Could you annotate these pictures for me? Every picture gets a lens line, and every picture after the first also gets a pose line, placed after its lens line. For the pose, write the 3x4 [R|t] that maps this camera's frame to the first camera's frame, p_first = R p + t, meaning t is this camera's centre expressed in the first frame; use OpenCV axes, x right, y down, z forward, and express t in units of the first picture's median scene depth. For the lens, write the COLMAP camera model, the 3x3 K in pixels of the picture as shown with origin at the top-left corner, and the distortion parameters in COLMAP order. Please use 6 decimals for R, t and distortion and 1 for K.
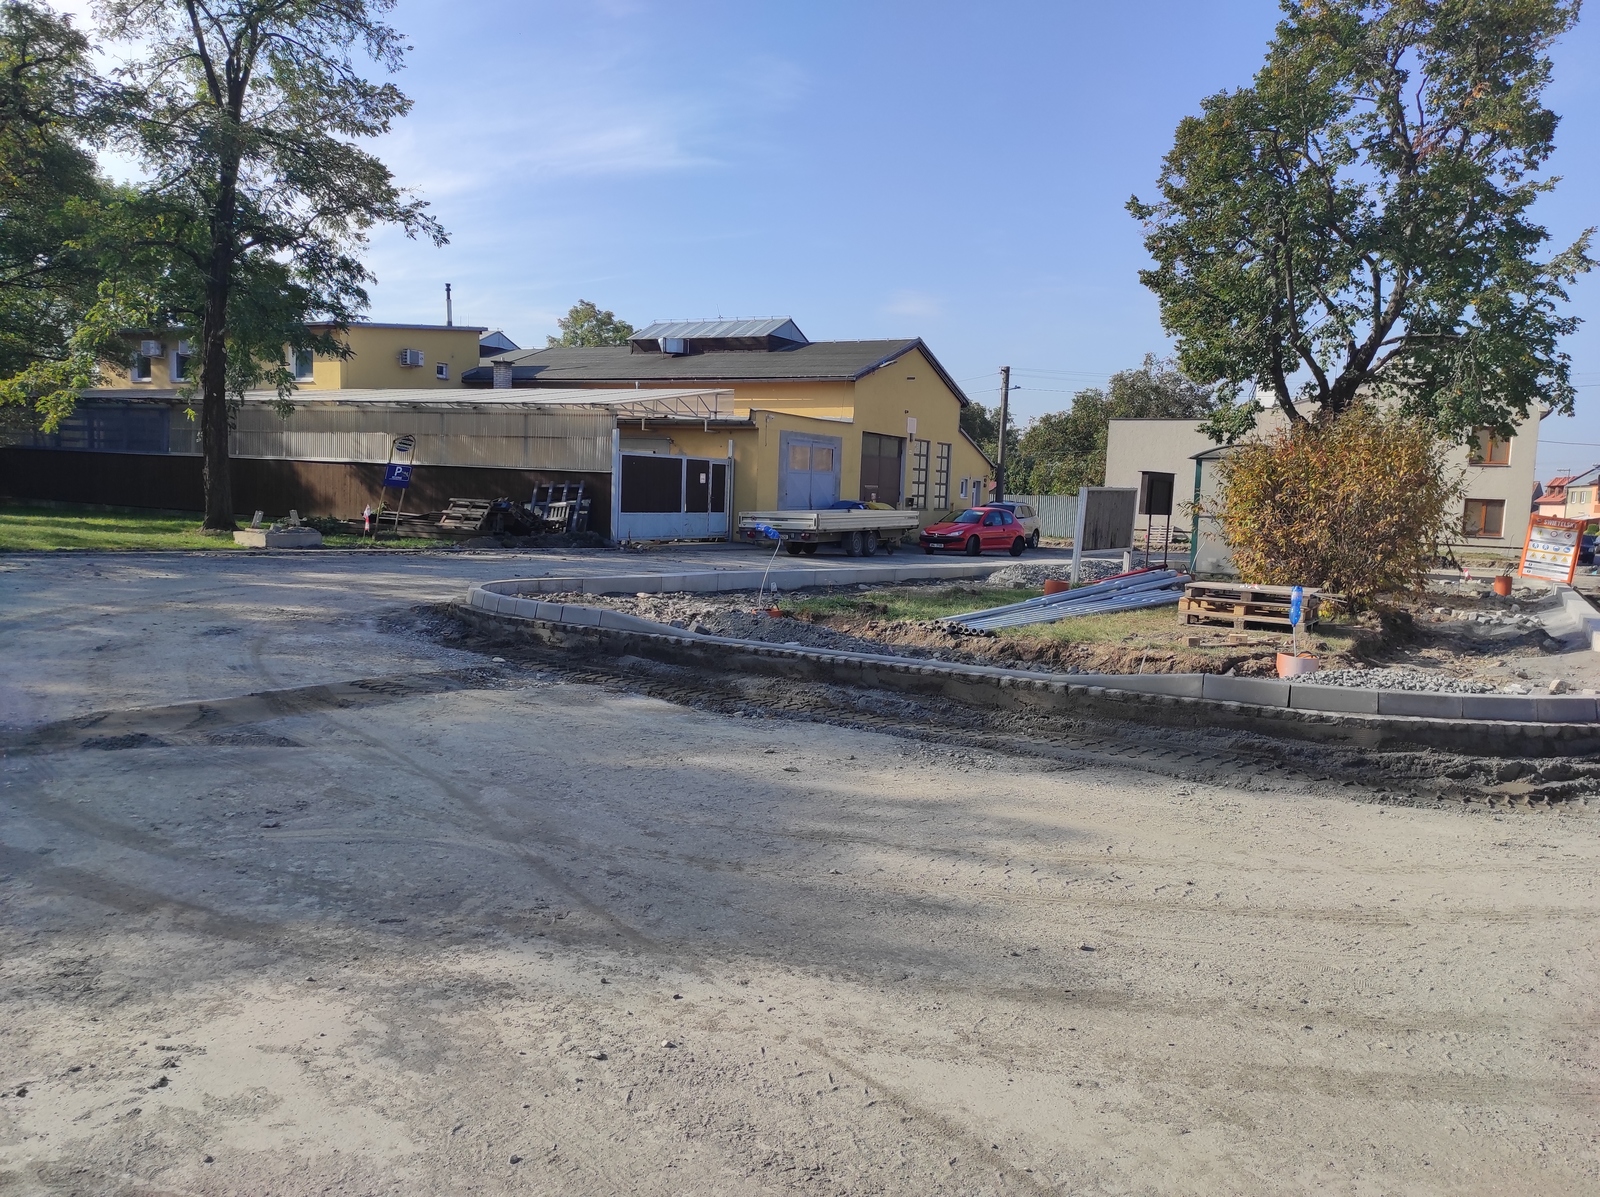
lens RADIAL K [[1185.4, 0, 788.9], [0, 1185.4, 599.3], [0, 0, 1]] dist [0.045605, -0.027006]
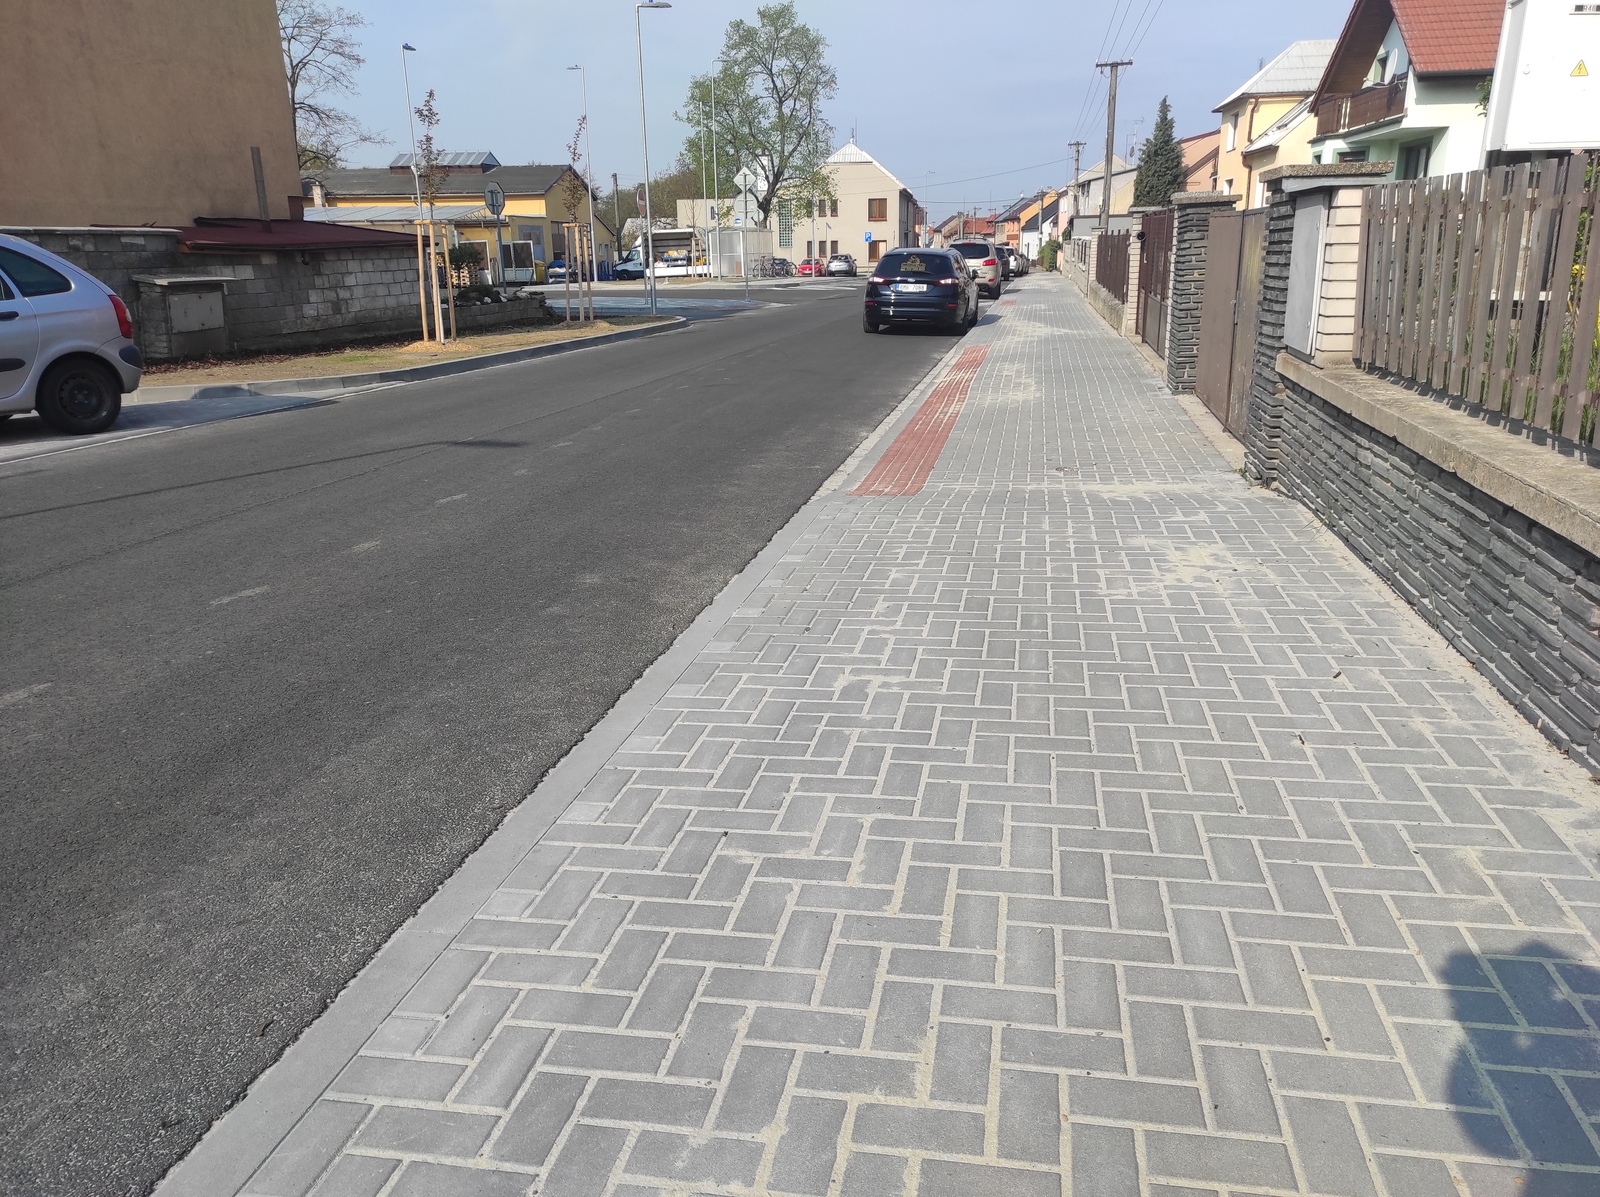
lens RADIAL K [[1185.4, 0, 797.4], [0, 1185.4, 612.5], [0, 0, 1]] dist [0.045605, -0.027006]
pose [[0.936545, -0.151400, 0.316167, -0.314051], [0.082515, 0.971793, 0.220929, 0.091049], [-0.340698, -0.180821, 0.922620, -1.186808]]
